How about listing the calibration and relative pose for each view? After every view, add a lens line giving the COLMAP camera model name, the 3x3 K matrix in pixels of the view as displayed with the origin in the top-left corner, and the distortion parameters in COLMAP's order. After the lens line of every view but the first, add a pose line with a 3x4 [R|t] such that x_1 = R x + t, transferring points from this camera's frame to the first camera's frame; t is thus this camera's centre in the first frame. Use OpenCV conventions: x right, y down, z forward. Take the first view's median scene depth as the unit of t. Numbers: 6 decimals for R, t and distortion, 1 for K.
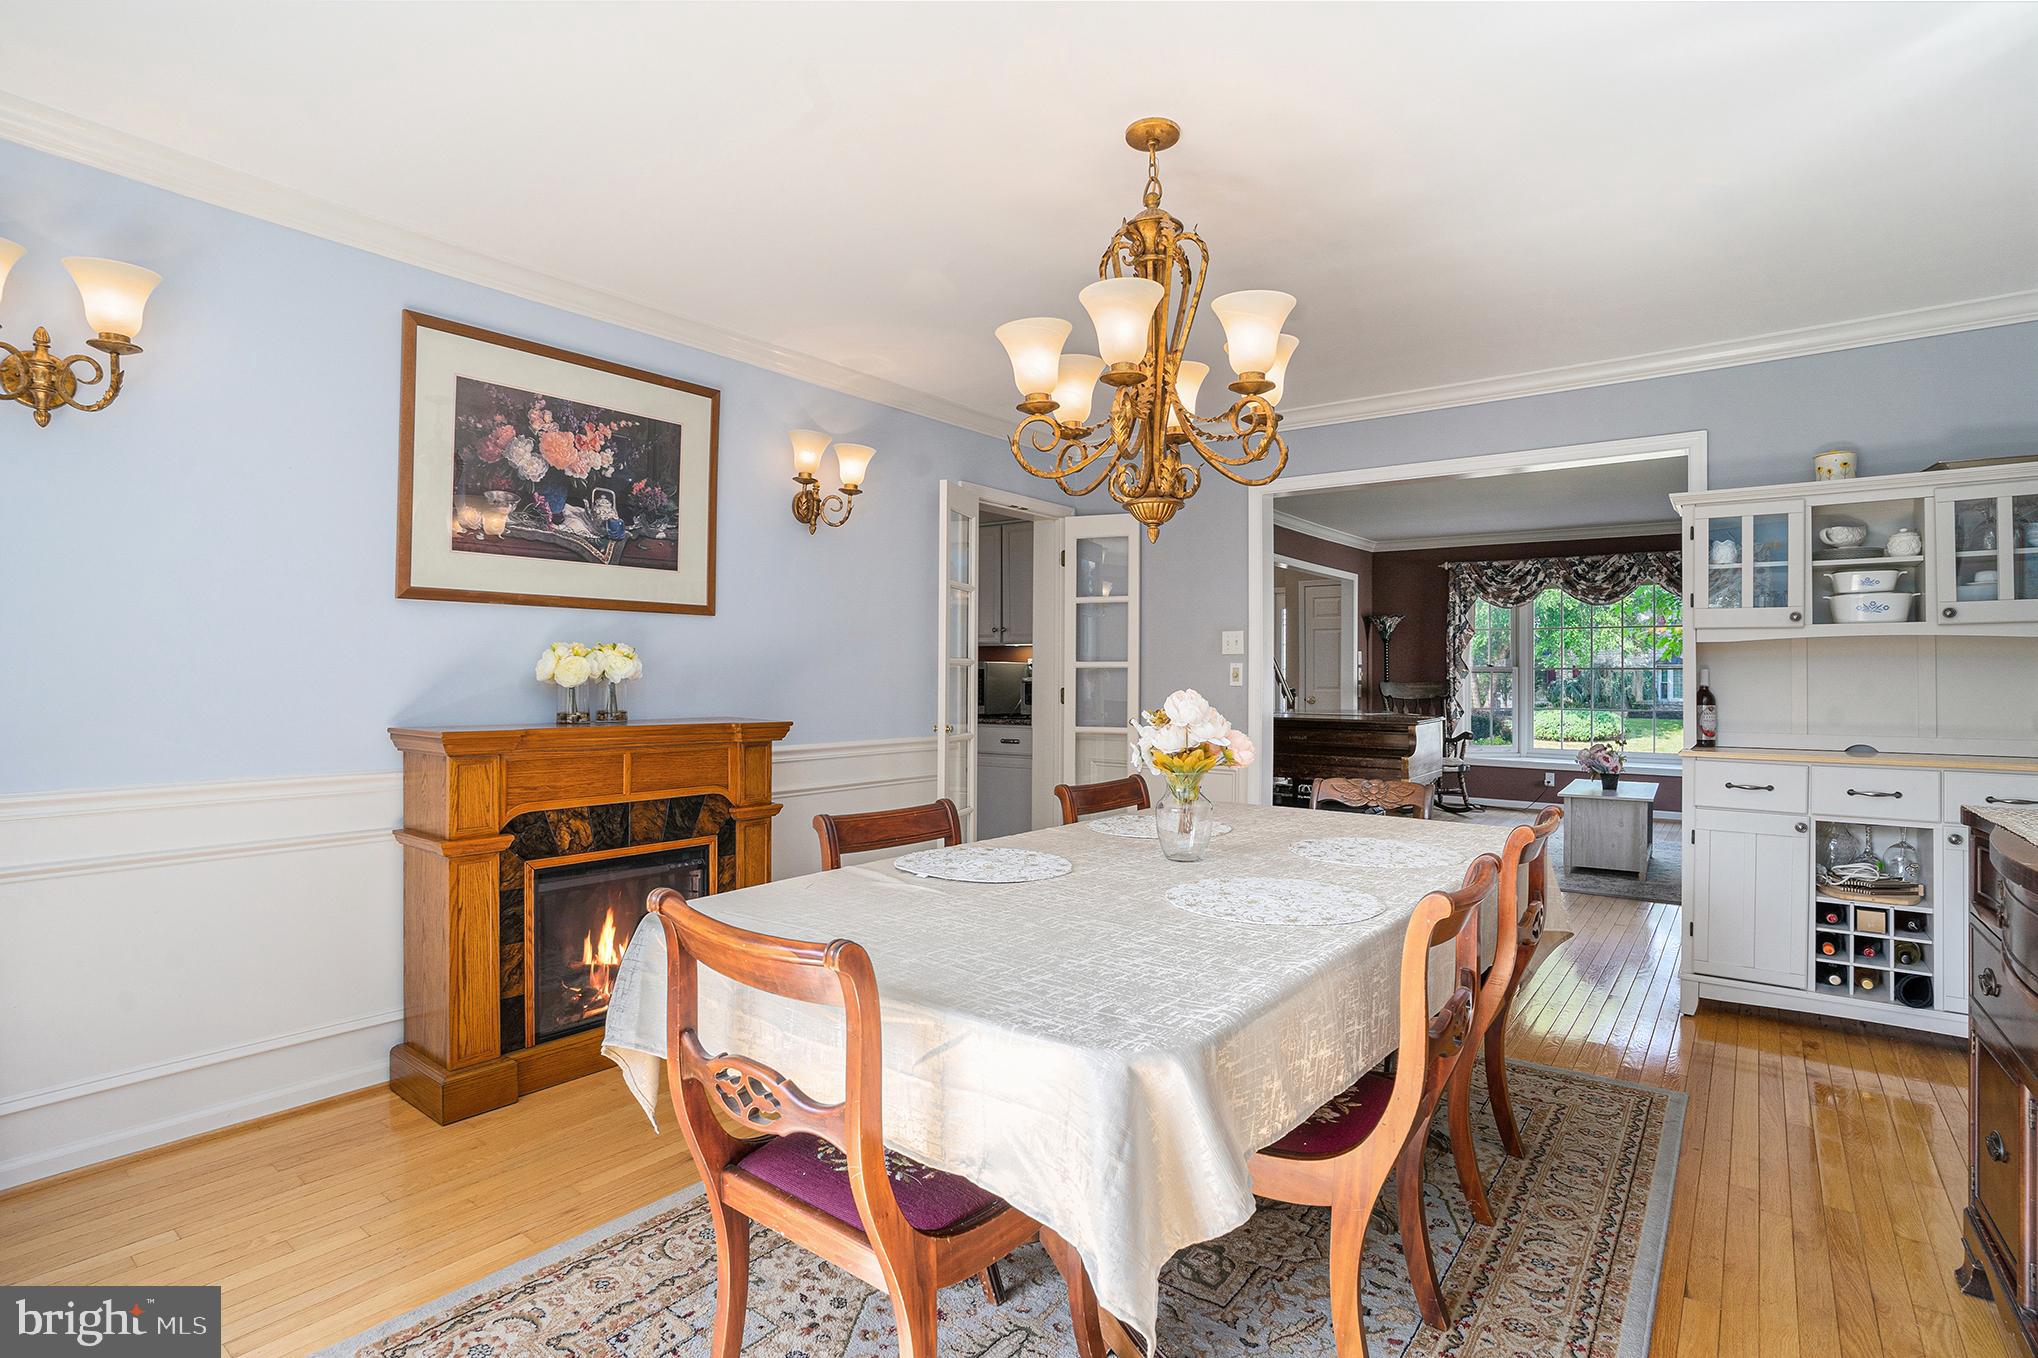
lens RADIAL K [[1005.9, 0, 1022.3], [0, 1005.9, 676.4], [0, 0, 1]] dist [-0.062799, 0.022613]
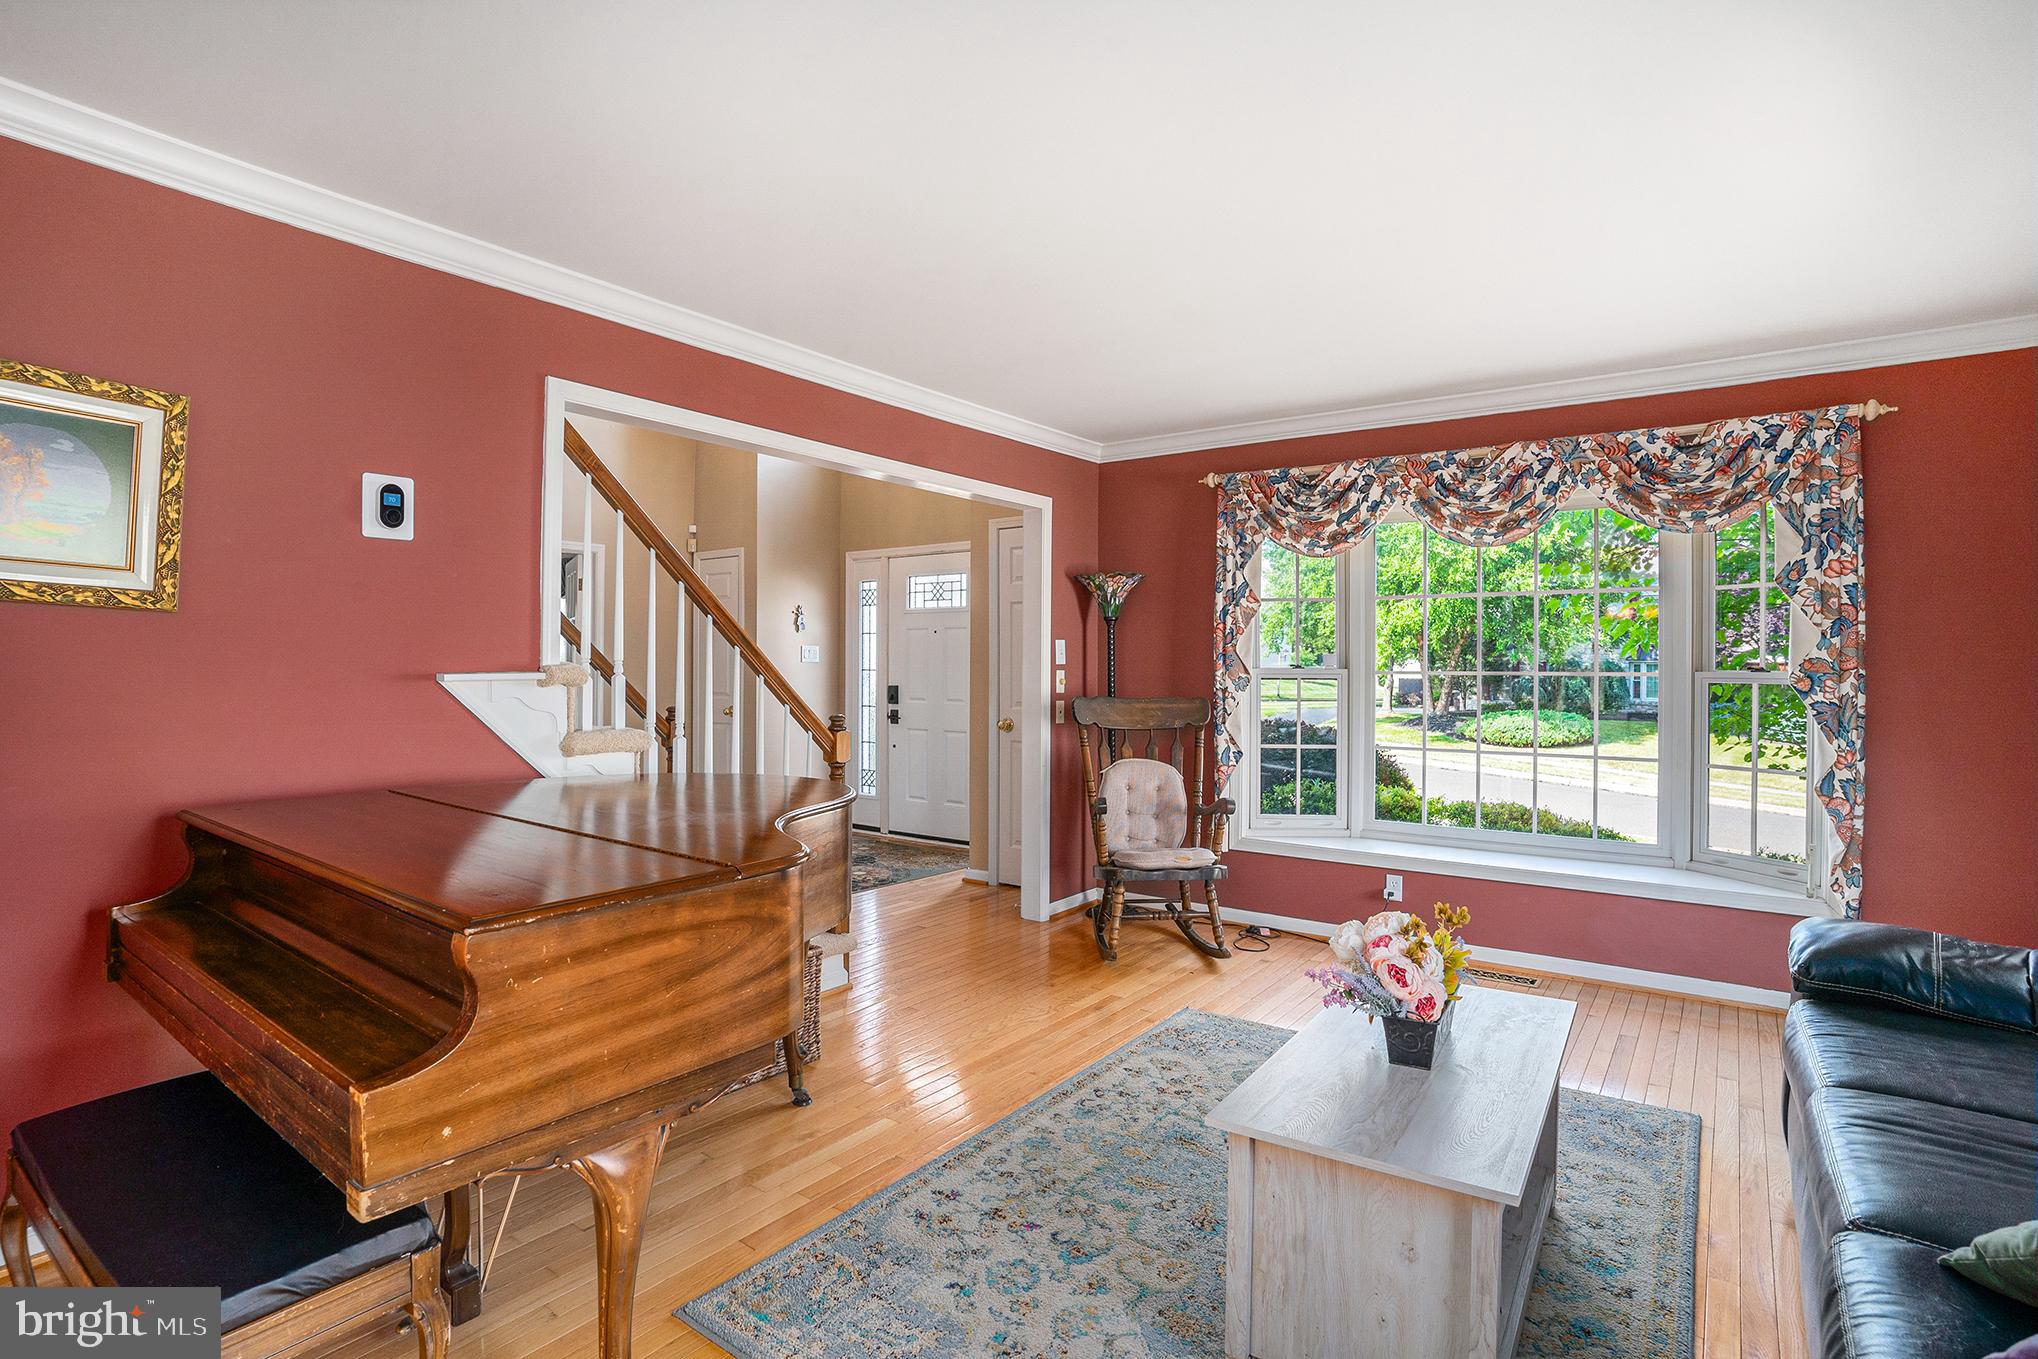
lens RADIAL K [[1005.9, 0, 1018.6], [0, 1005.9, 674.5], [0, 0, 1]] dist [-0.062799, 0.022613]
pose [[0.999884, -0.000120, 0.015238, 0.325617], [0.000056, 0.999991, 0.004202, -0.009062], [-0.015238, -0.004201, 0.999875, 0.479017]]
